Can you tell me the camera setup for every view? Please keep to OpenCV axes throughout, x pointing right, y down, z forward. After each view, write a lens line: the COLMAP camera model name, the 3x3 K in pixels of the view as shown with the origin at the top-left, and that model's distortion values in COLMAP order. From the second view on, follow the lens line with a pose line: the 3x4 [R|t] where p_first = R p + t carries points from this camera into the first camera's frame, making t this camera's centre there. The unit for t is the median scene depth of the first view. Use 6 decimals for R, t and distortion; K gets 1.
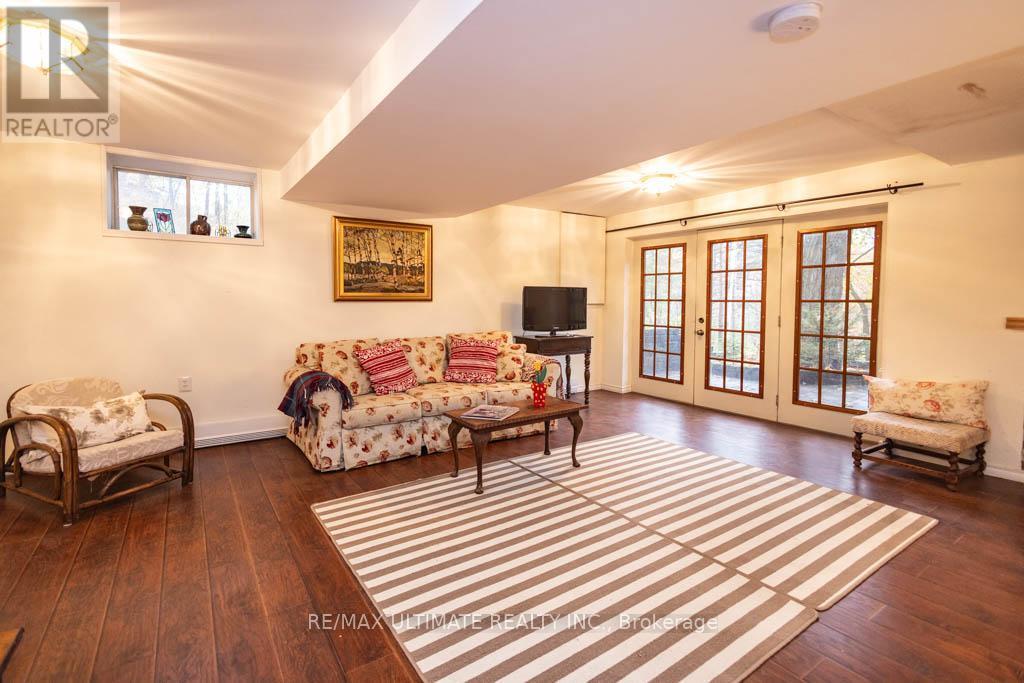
lens RADIAL K [[475.5, 0, 511.7], [0, 475.5, 316.6], [0, 0, 1]] dist [0.000366, 0.000084]
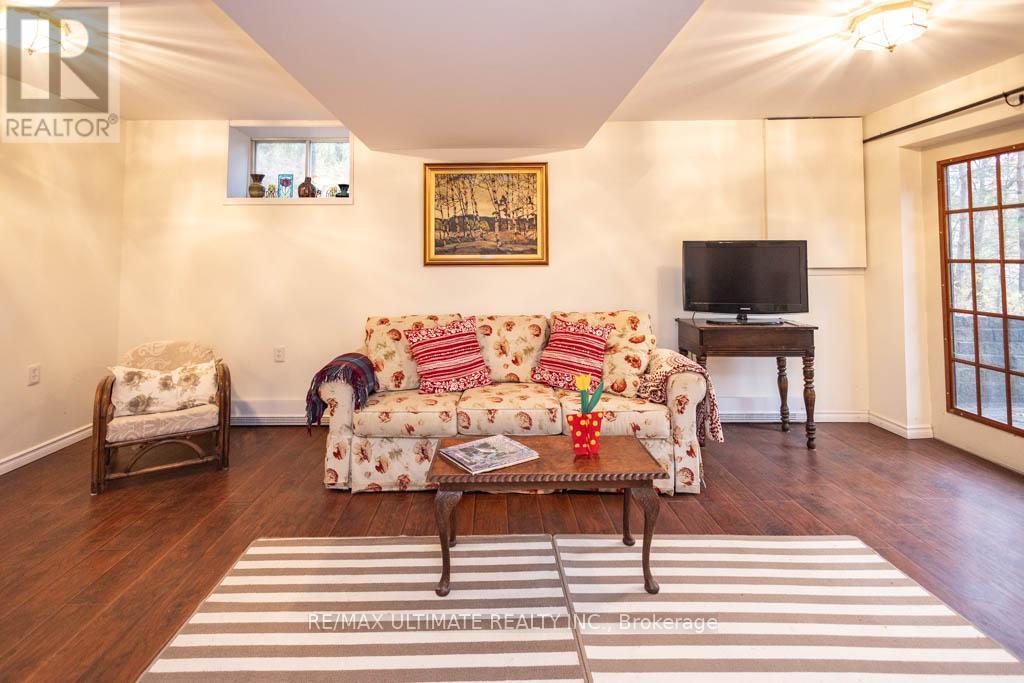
lens RADIAL K [[536.1, 0, 509.2], [0, 536.1, 231.1], [0, 0, 1]] dist [0.007162, 0.000572]
pose [[0.828373, -0.037059, -0.558949, 0.271776], [-0.011327, 0.996497, -0.082856, -0.016977], [0.560062, 0.074967, 0.825052, 0.317344]]
